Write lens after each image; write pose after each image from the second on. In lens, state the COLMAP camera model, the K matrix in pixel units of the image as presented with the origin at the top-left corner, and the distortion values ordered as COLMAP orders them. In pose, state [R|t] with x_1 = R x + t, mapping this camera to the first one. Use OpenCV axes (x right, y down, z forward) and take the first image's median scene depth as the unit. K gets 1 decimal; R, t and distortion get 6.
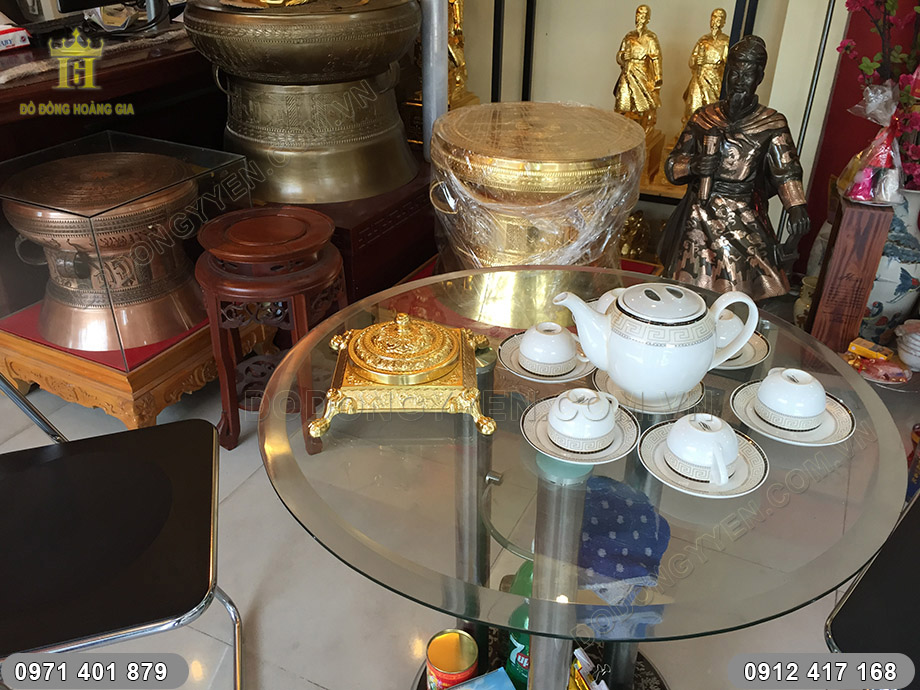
lens RADIAL K [[823.8, 0, 428.5], [0, 823.8, 338.9], [0, 0, 1]] dist [0.071449, -0.124650]
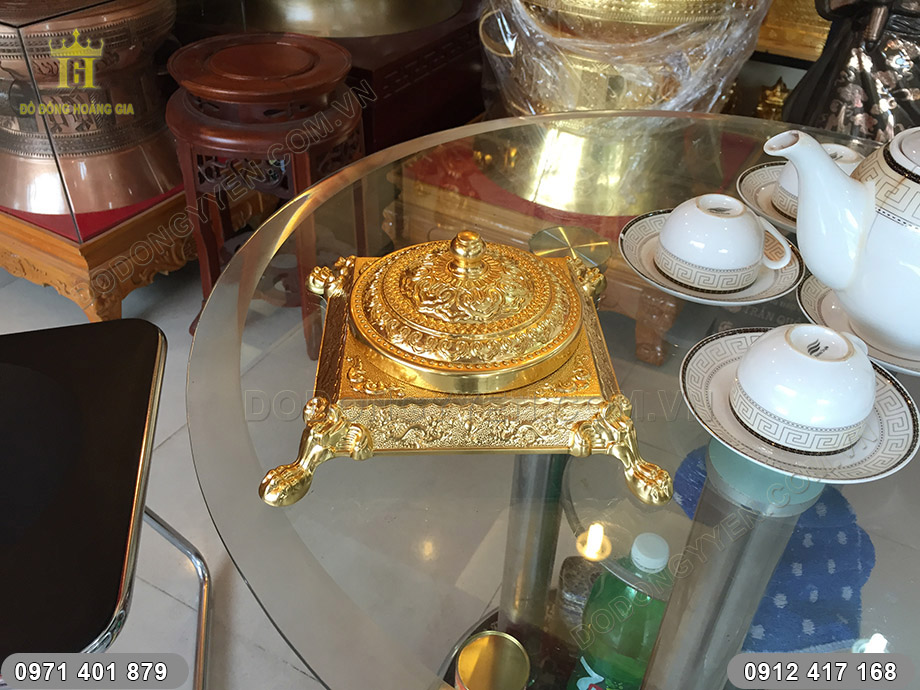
lens RADIAL K [[823.8, 0, 435.1], [0, 823.8, 345.8], [0, 0, 1]] dist [0.071449, -0.124650]
pose [[0.998584, 0.052492, -0.008683, -0.019229], [-0.050666, 0.987993, 0.145953, 0.004675], [0.016240, -0.145306, 0.989253, 0.224797]]
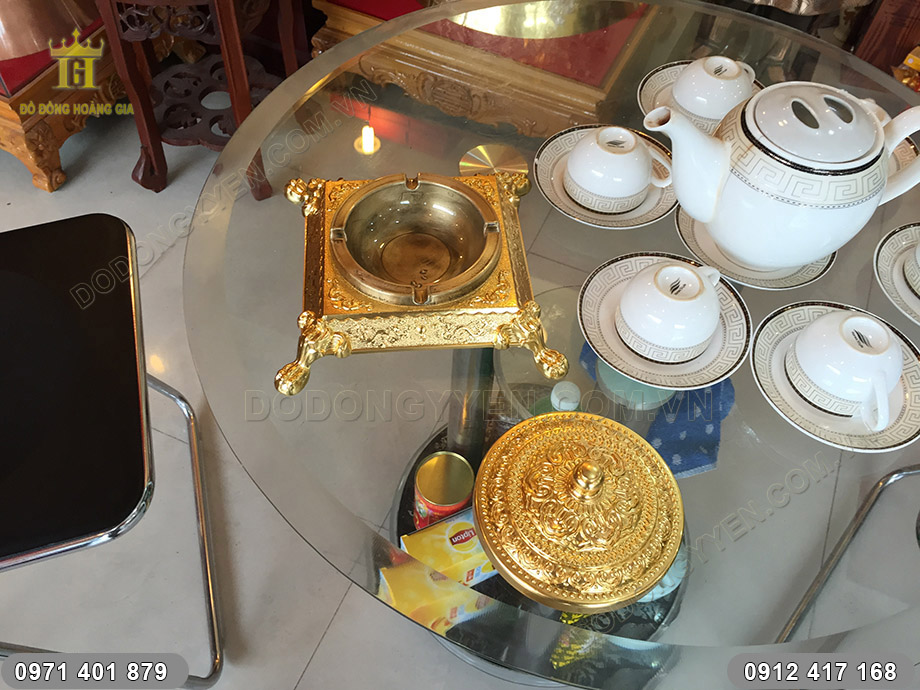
lens RADIAL K [[823.8, 0, 433.3], [0, 823.8, 363.3], [0, 0, 1]] dist [0.071449, -0.124650]
pose [[0.997730, -0.020444, 0.064166, -0.024538], [-0.008767, 0.905271, 0.424743, -0.069008], [-0.066771, -0.424341, 0.903037, 0.174942]]
